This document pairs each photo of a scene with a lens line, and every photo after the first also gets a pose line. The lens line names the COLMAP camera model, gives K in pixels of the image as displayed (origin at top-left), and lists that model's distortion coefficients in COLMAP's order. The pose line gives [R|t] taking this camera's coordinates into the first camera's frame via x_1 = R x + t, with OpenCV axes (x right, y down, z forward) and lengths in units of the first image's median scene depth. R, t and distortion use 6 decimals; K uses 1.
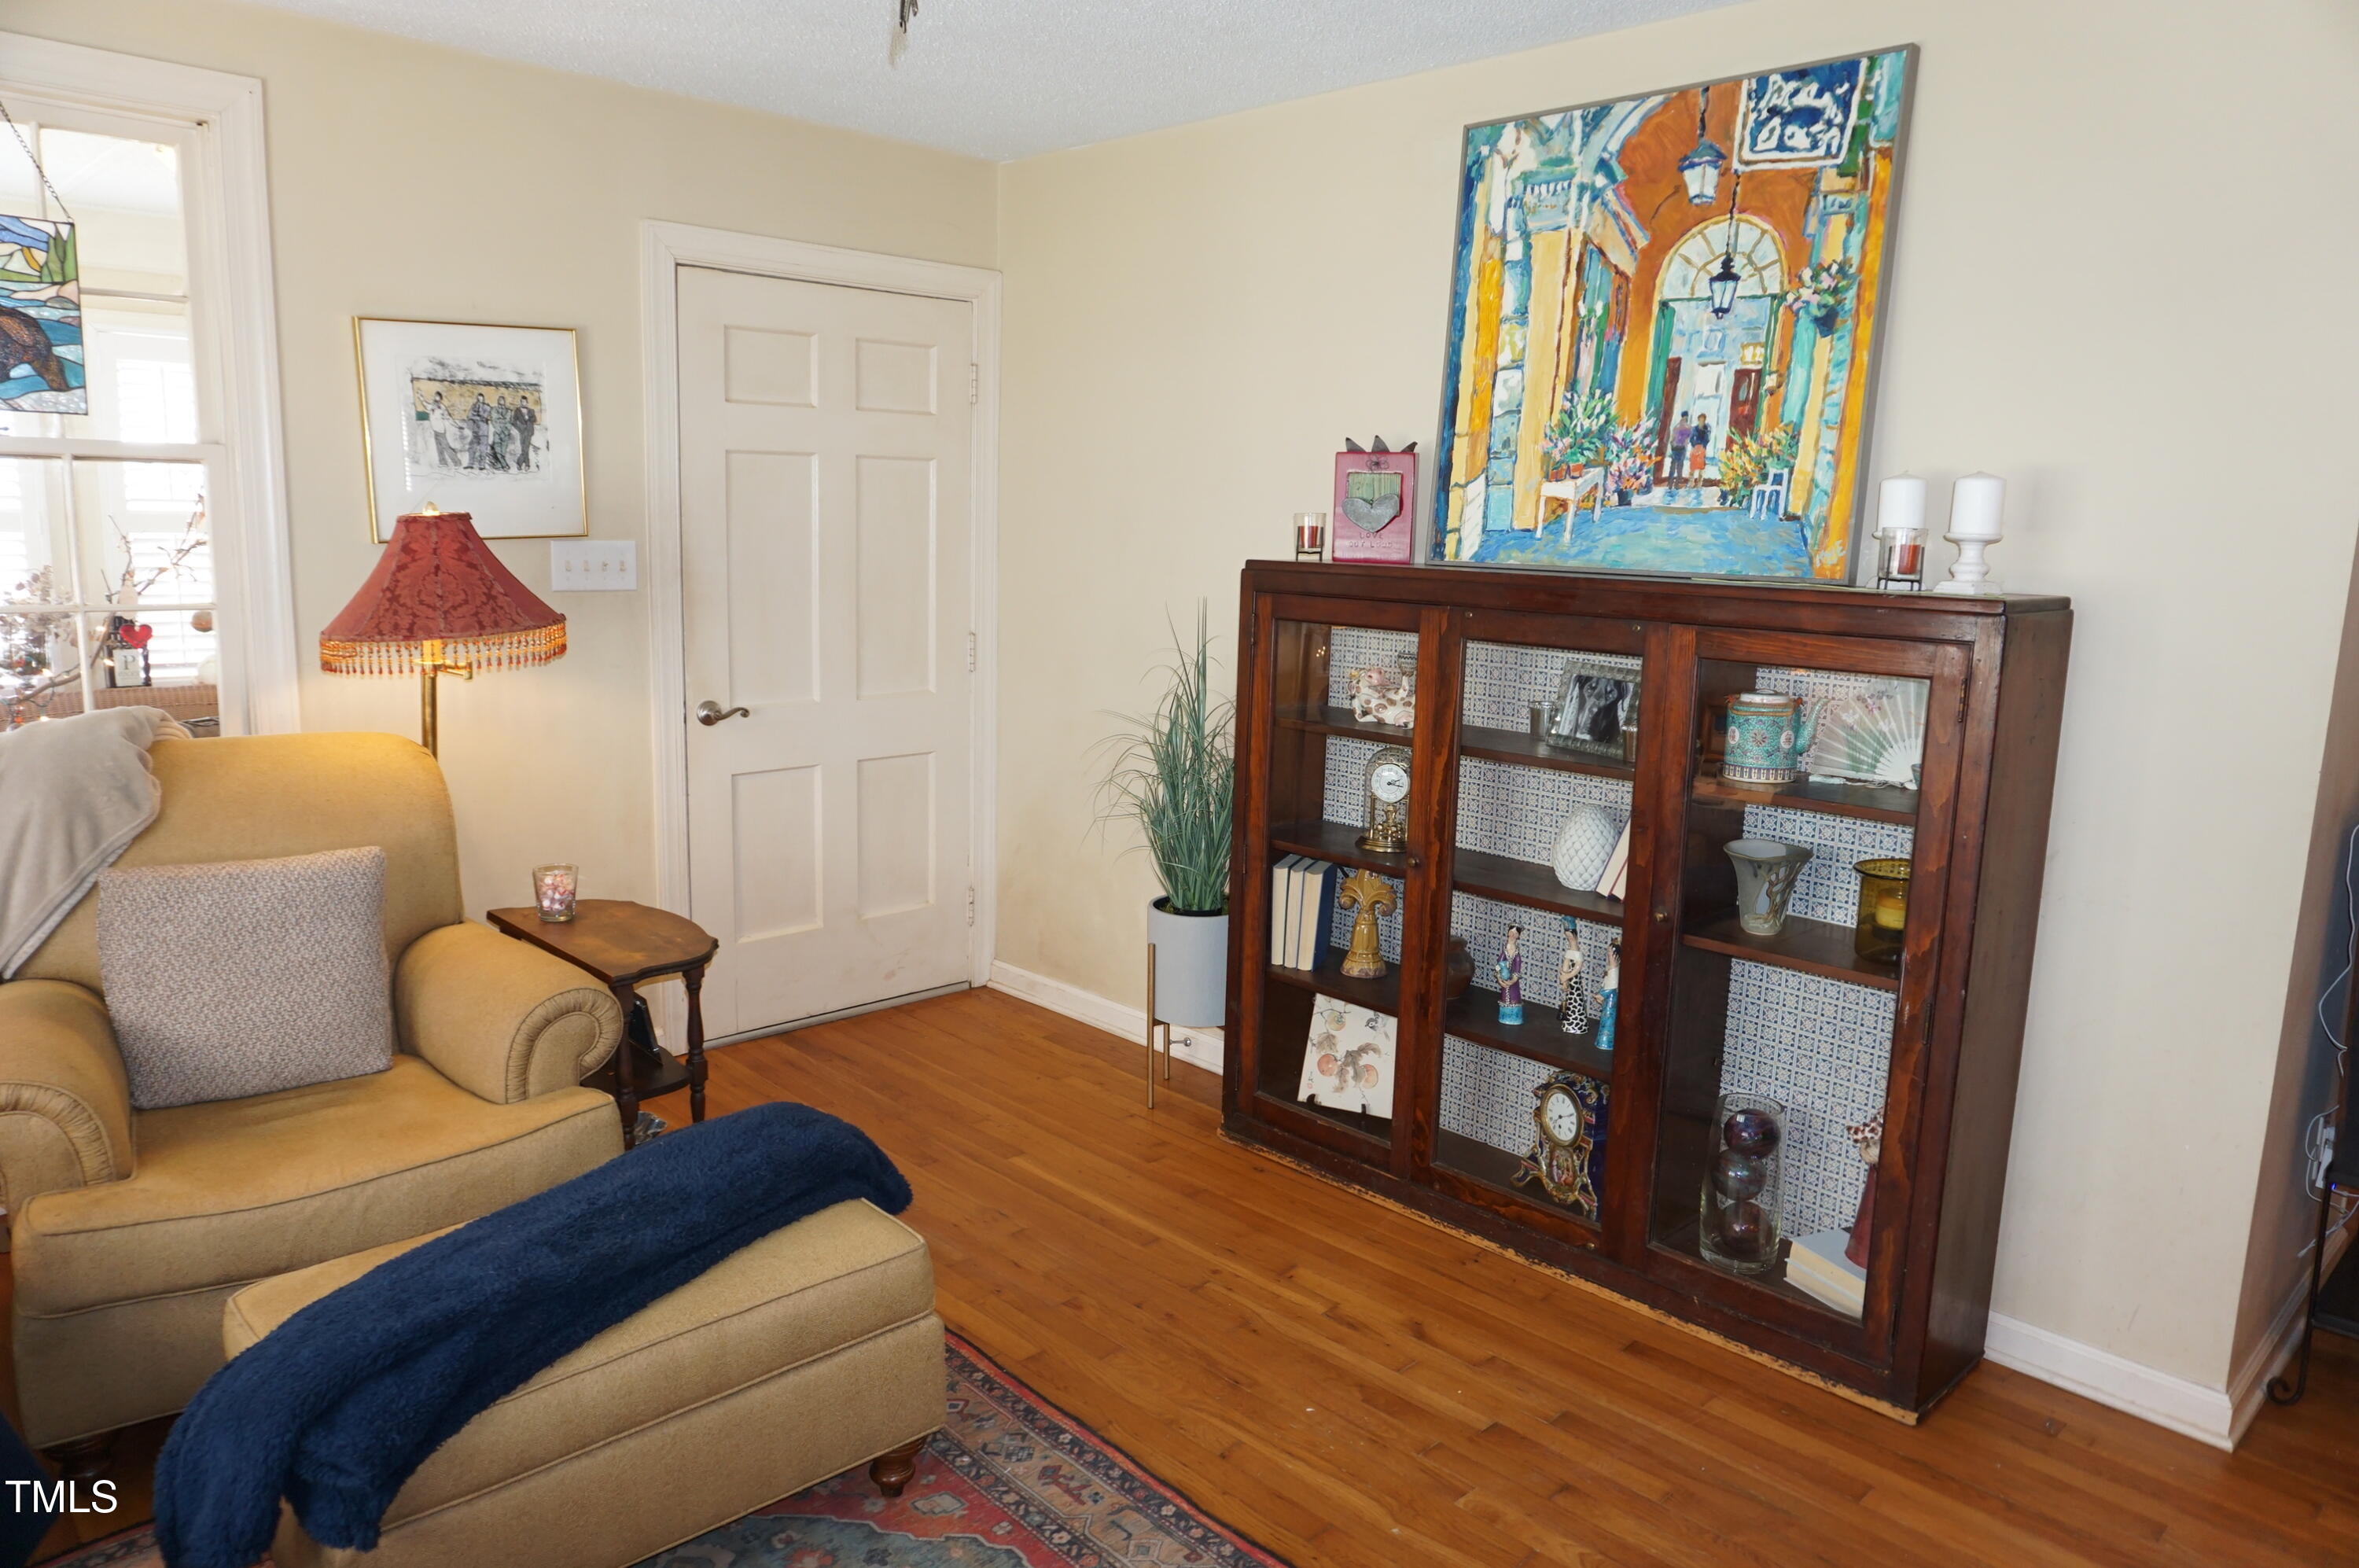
lens RADIAL K [[1582.4, 0, 1184.7], [0, 1582.4, 770.3], [0, 0, 1]] dist [-0.043380, 0.030606]
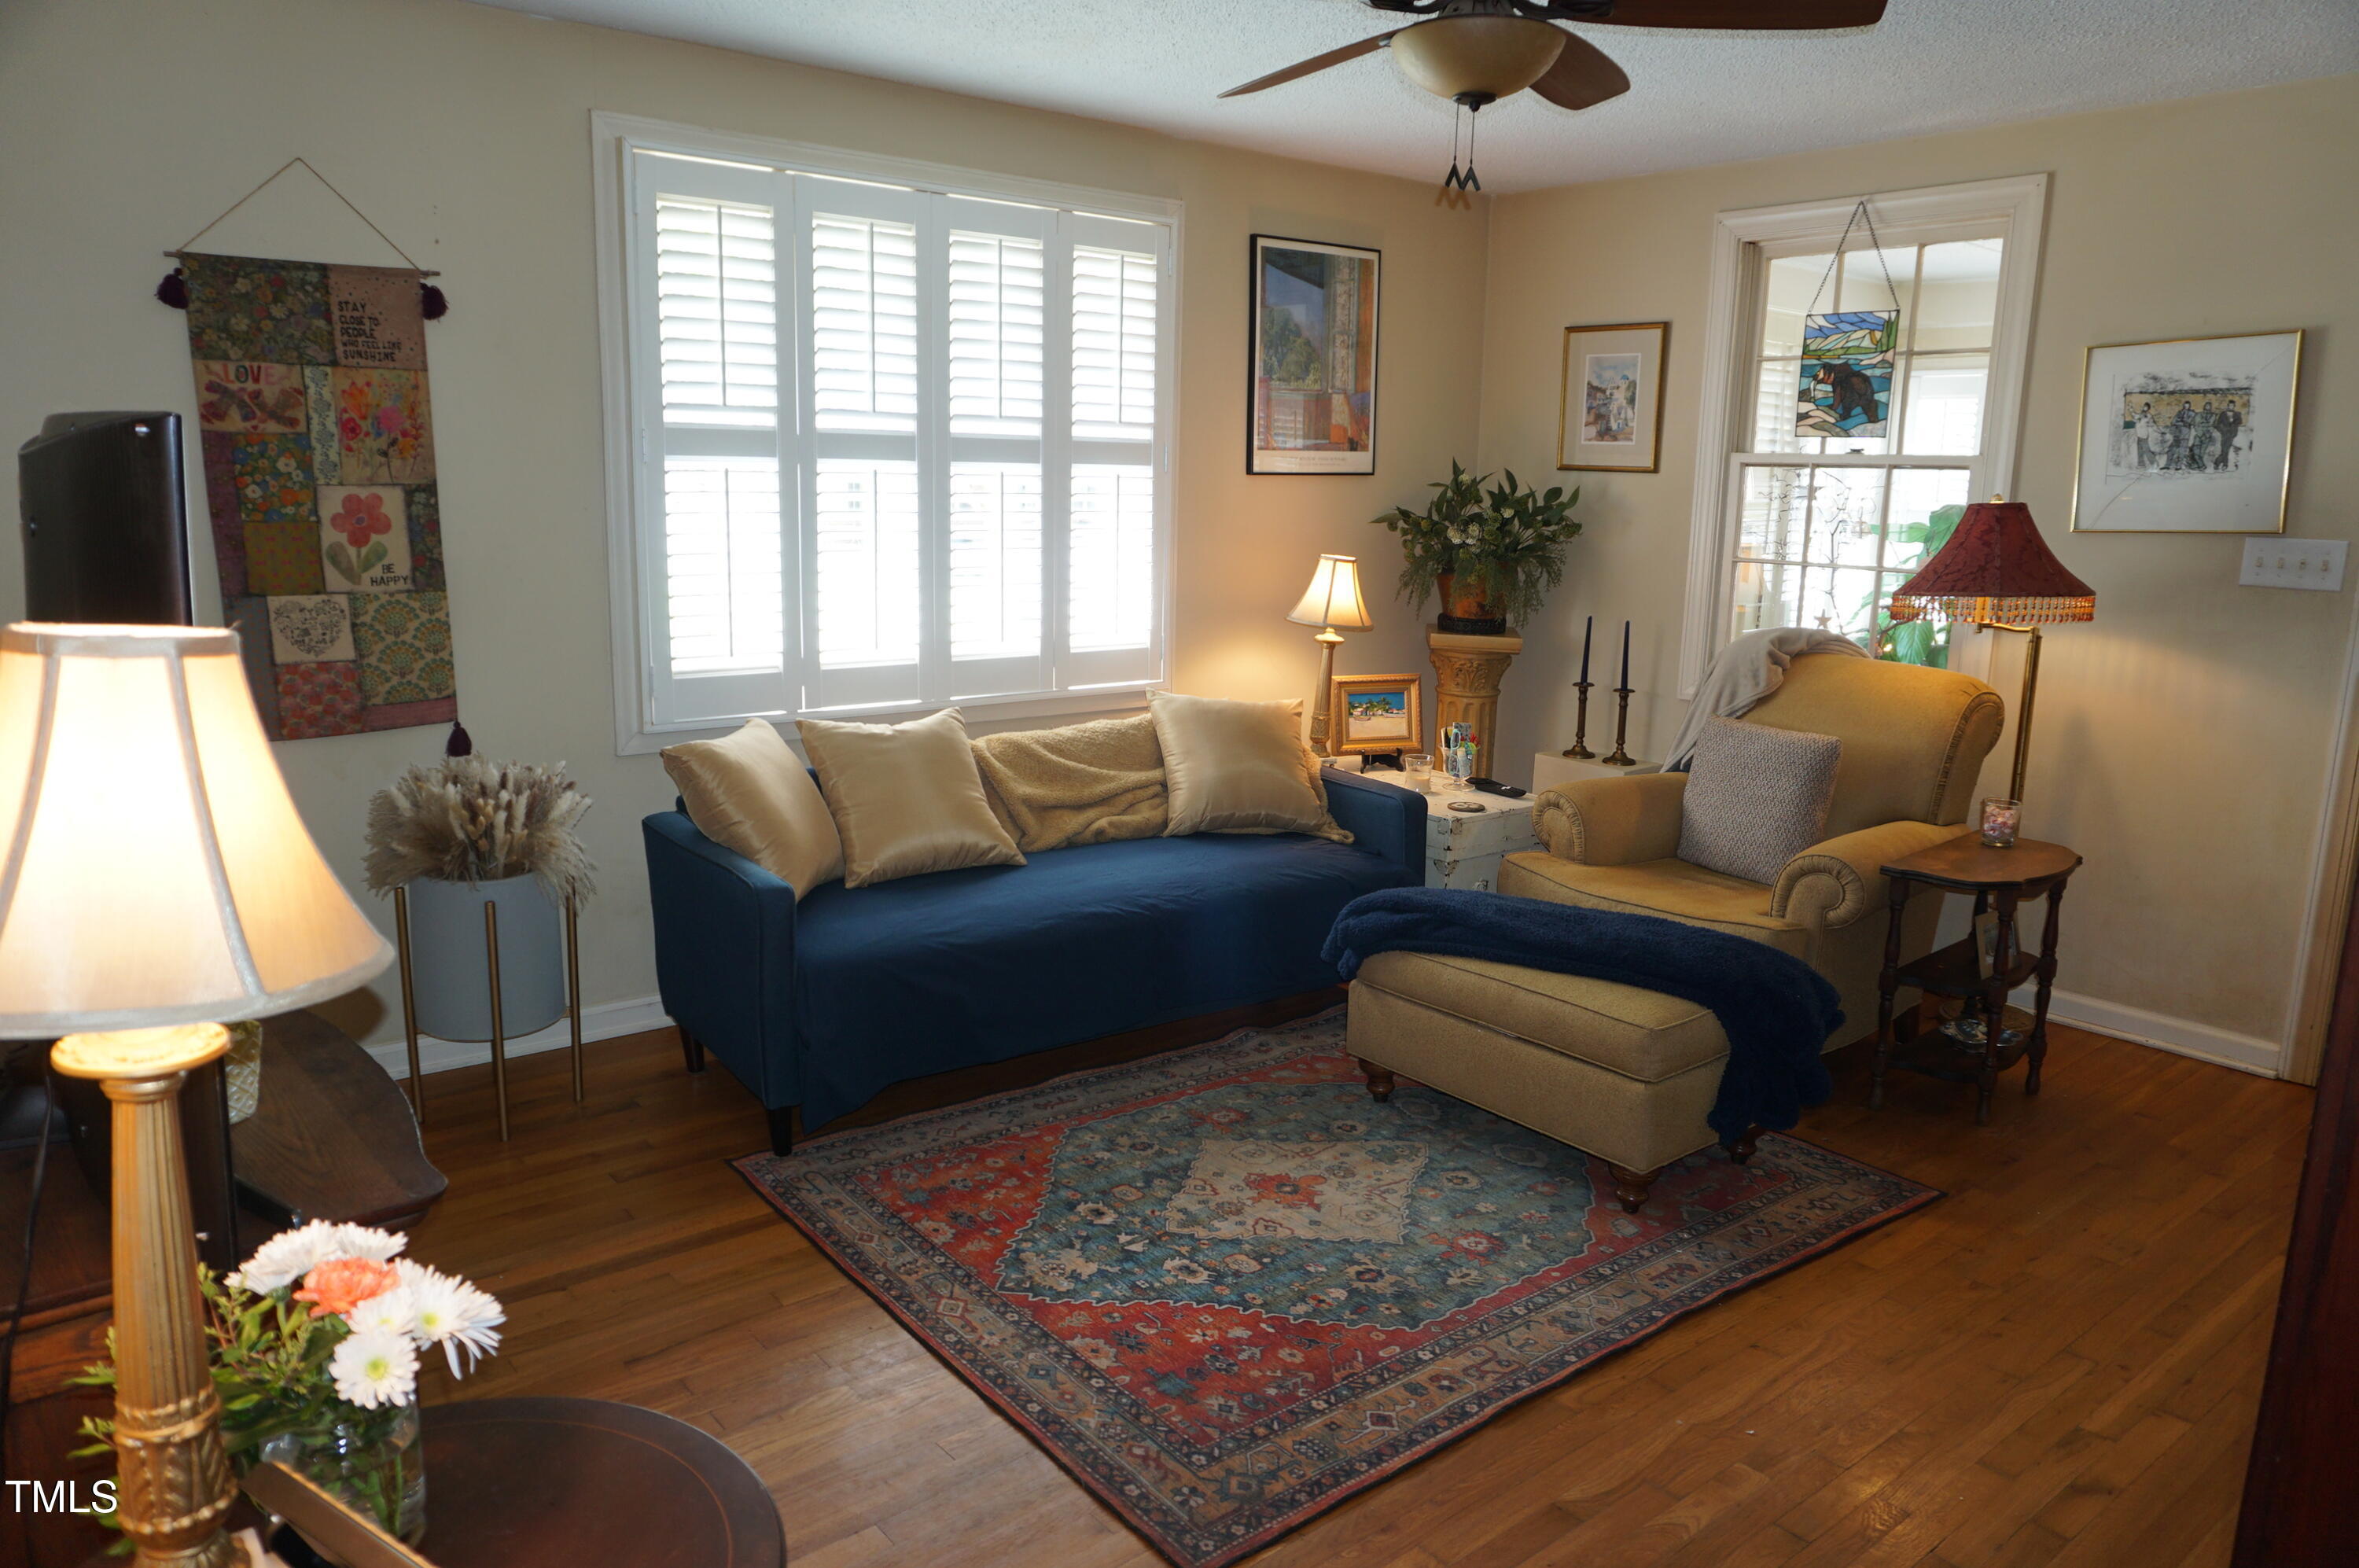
lens RADIAL K [[1582.4, 0, 1180.4], [0, 1582.4, 768.1], [0, 0, 1]] dist [-0.043380, 0.030606]
pose [[-0.085571, 0.155096, -0.984186, 0.756462], [-0.184715, 0.968215, 0.168640, -0.043809], [0.979060, 0.196224, -0.054203, 0.418713]]
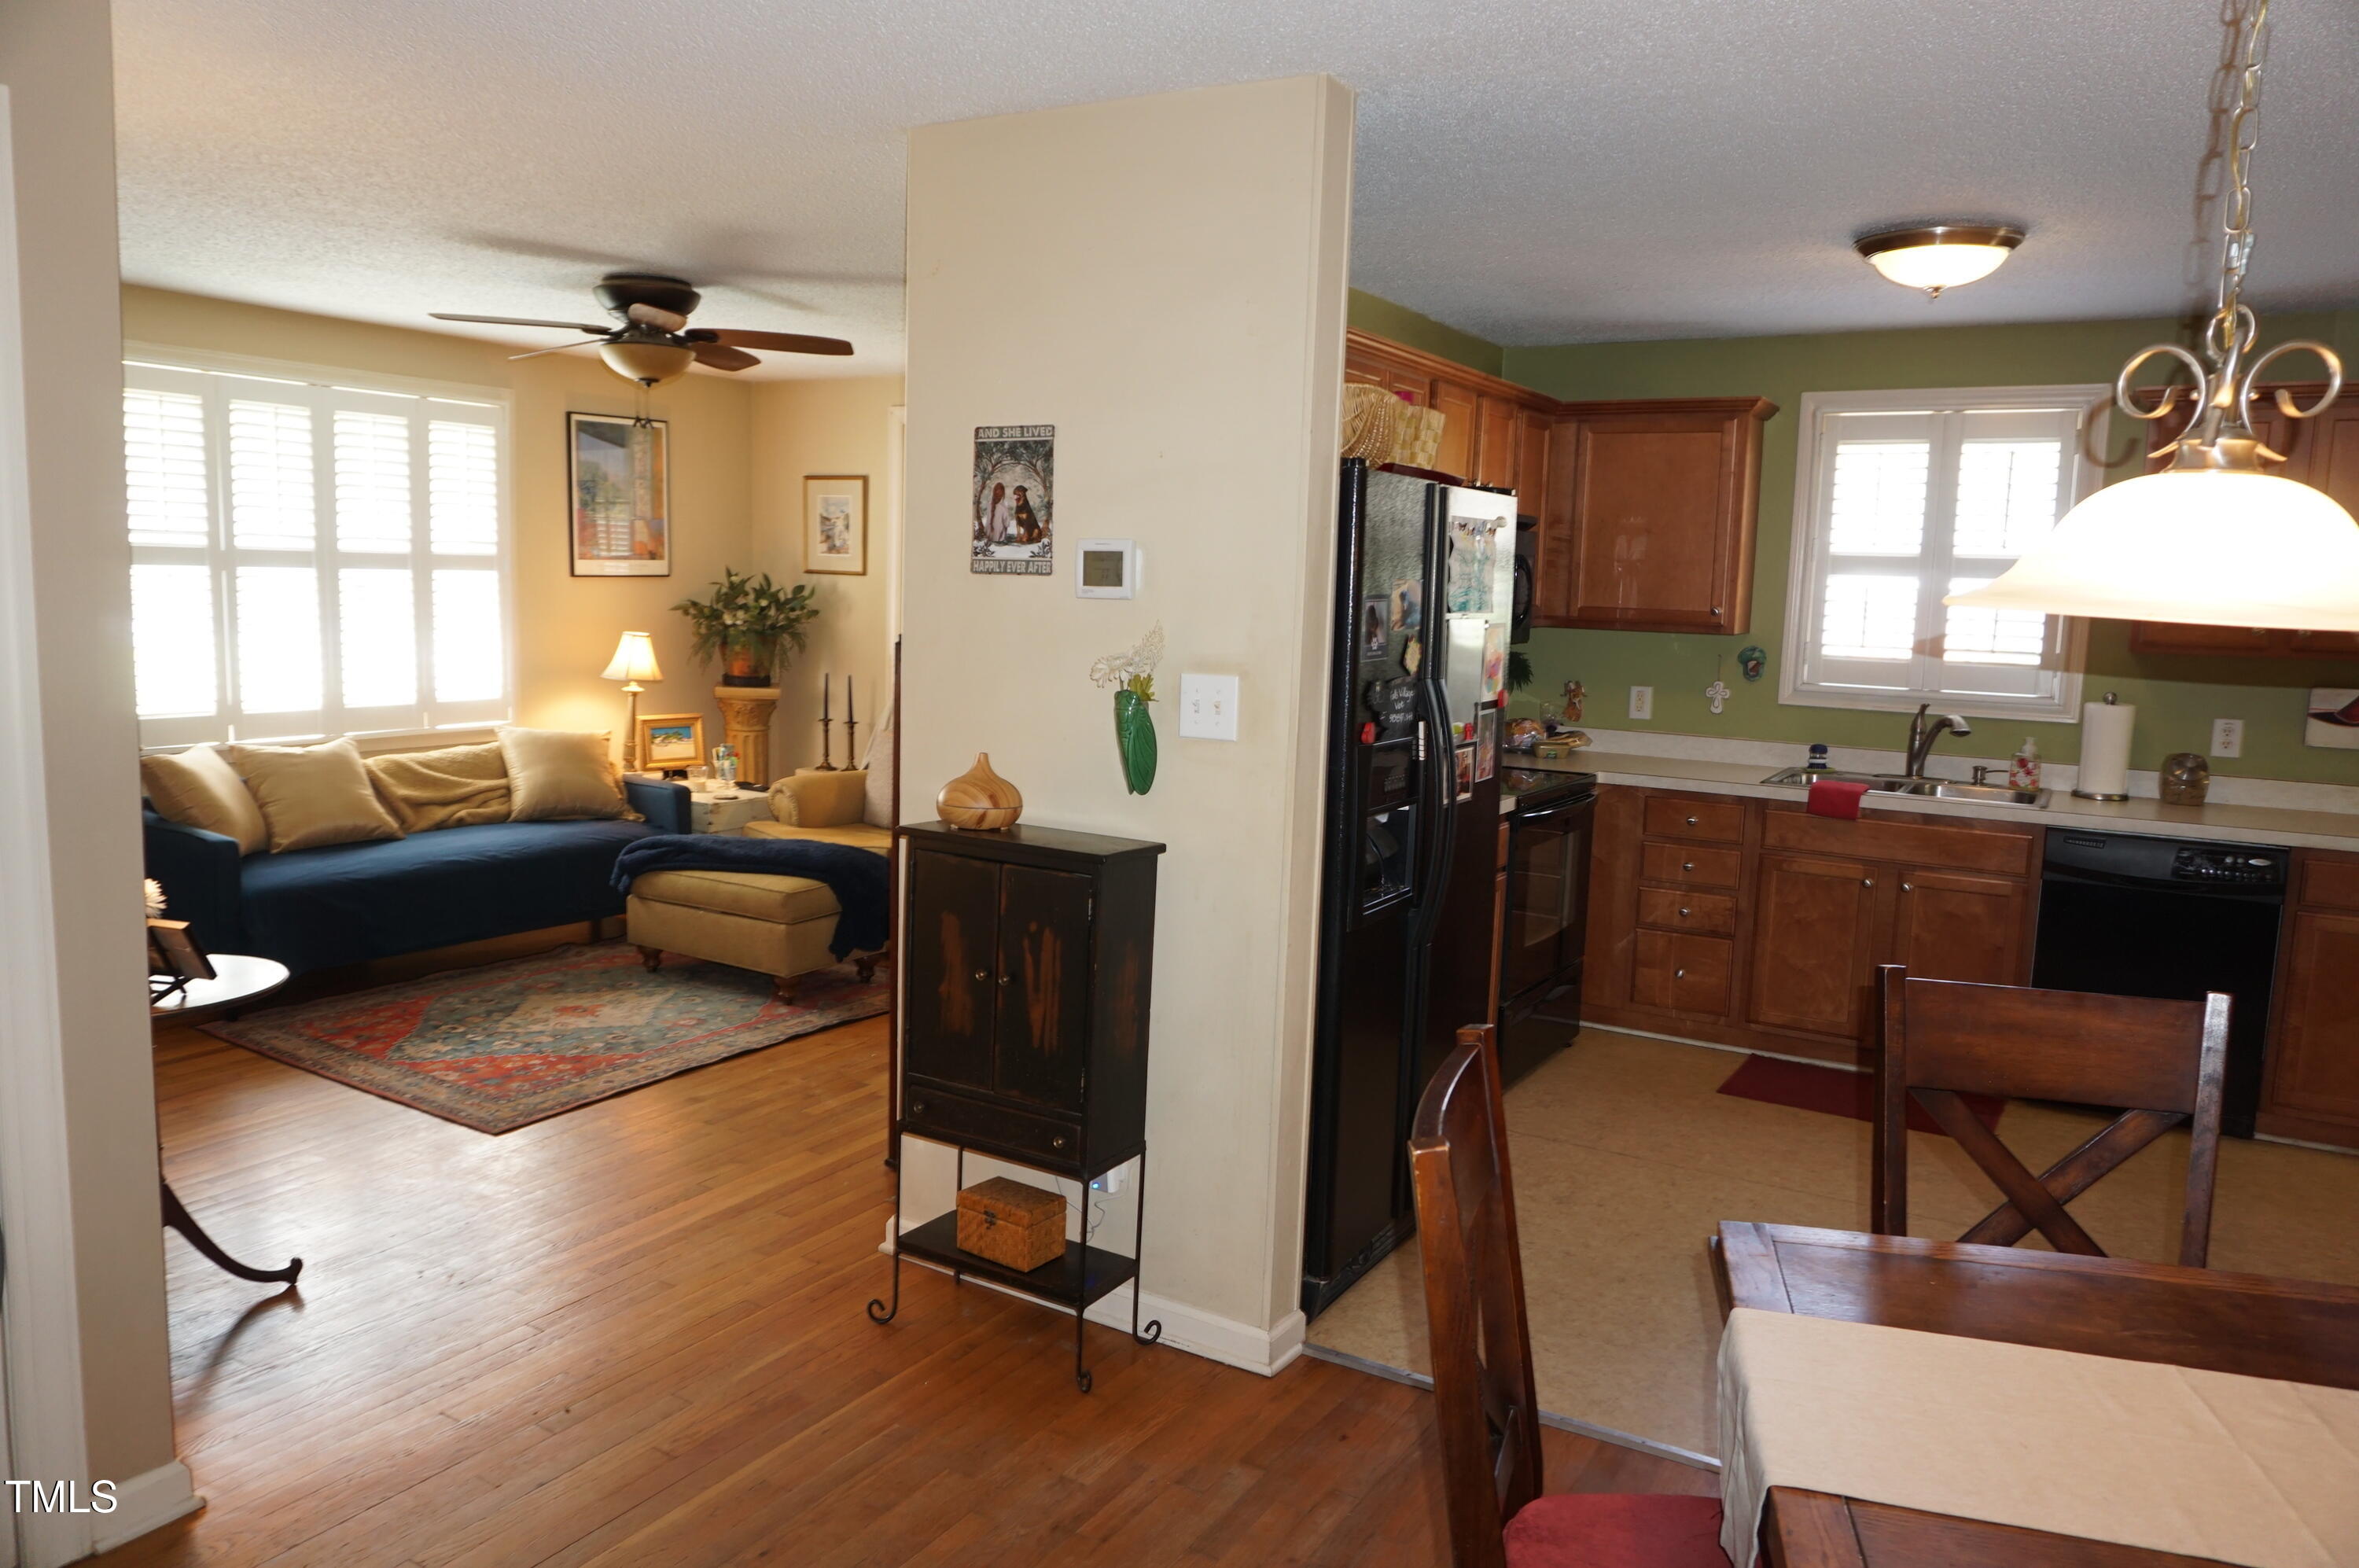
lens RADIAL K [[1582.4, 0, 1172.7], [0, 1582.4, 768.8], [0, 0, 1]] dist [-0.043380, 0.030606]
pose [[0.255243, 0.098684, -0.961828, 1.474981], [-0.178878, 0.982425, 0.053328, -0.074933], [0.950186, 0.158439, 0.268410, 0.580287]]
